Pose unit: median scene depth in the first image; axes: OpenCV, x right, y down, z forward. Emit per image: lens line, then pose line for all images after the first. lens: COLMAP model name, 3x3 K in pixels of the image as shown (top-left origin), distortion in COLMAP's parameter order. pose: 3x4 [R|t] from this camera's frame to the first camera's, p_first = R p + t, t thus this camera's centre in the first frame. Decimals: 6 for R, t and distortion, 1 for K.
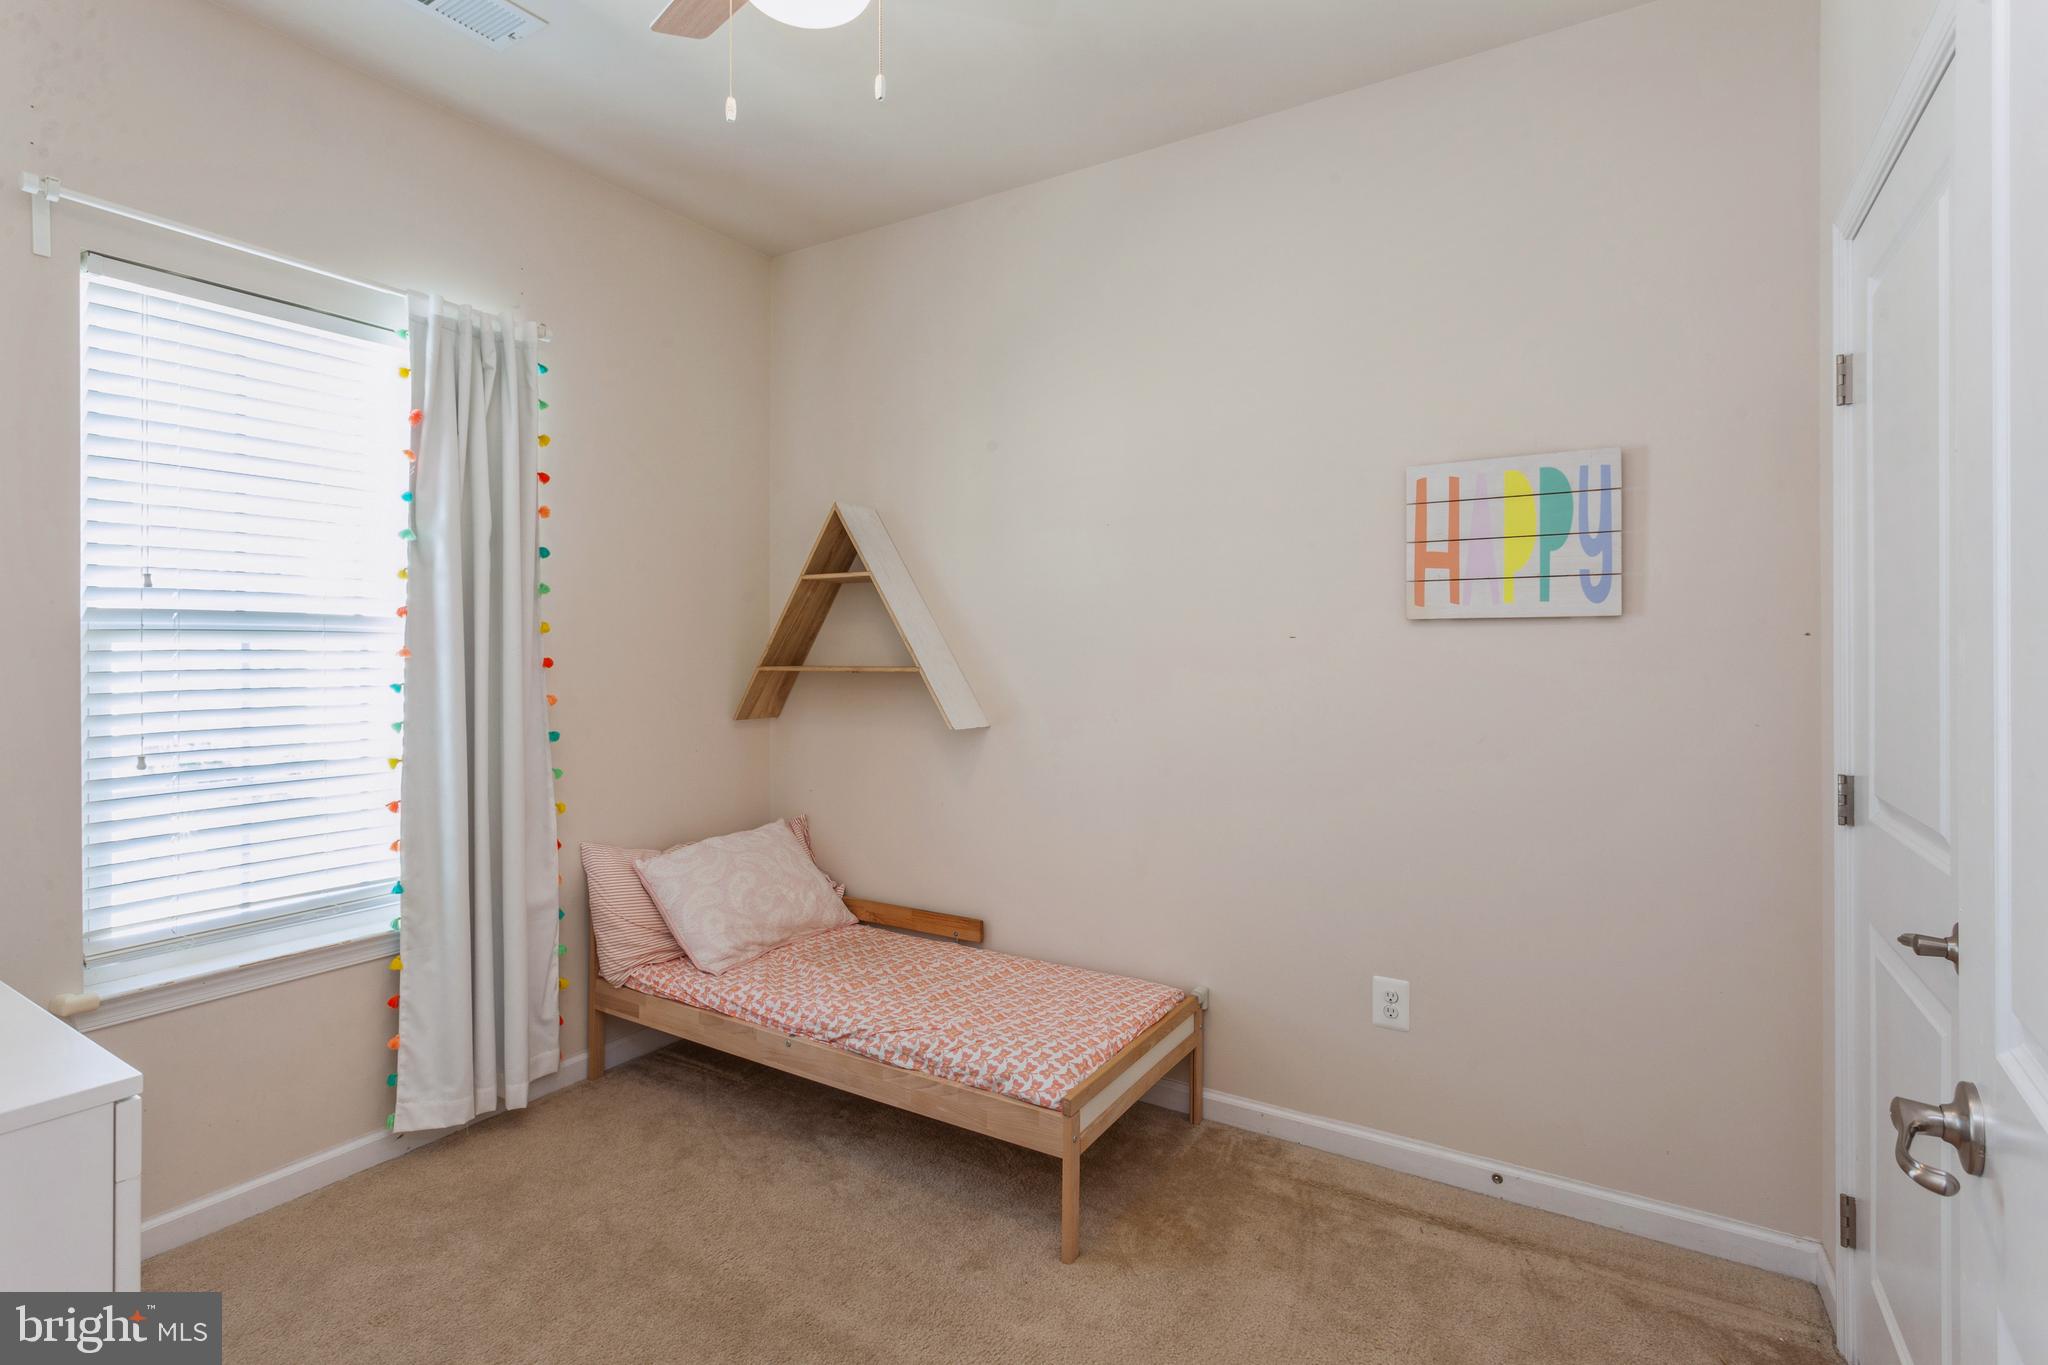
lens RADIAL K [[995.4, 0, 1023.5], [0, 995.4, 658.3], [0, 0, 1]] dist [0.005553, 0.000698]
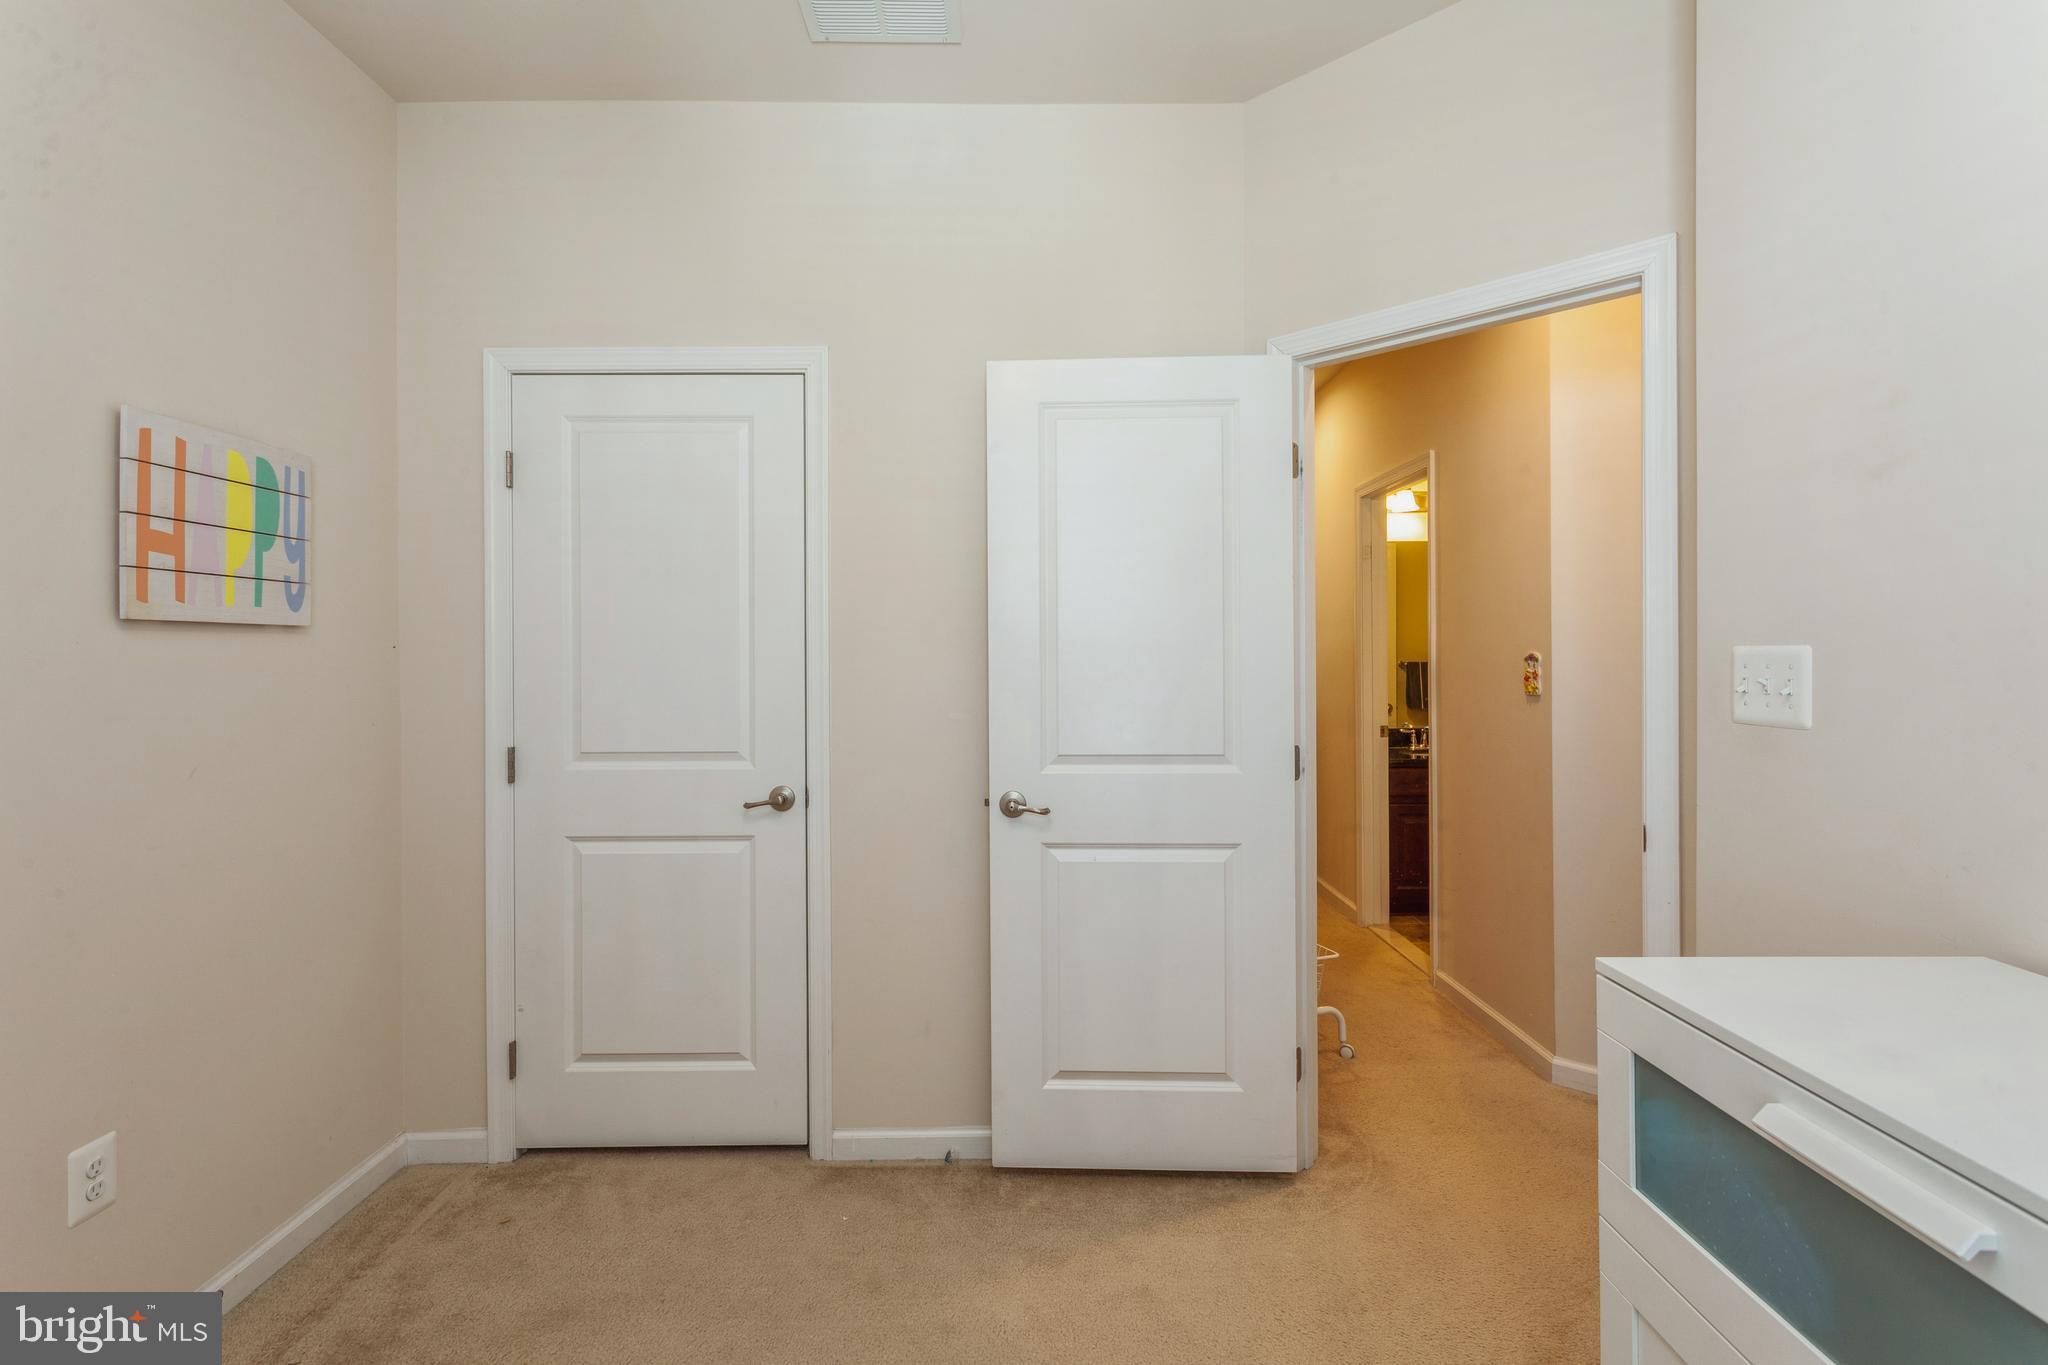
lens RADIAL K [[995.4, 0, 1023.5], [0, 995.4, 658.3], [0, 0, 1]] dist [0.005553, 0.000698]
pose [[-0.528265, -0.001738, 0.849078, -0.589066], [0.008683, 0.999935, 0.007448, -0.011110], [-0.849035, 0.011307, -0.528215, 0.870473]]
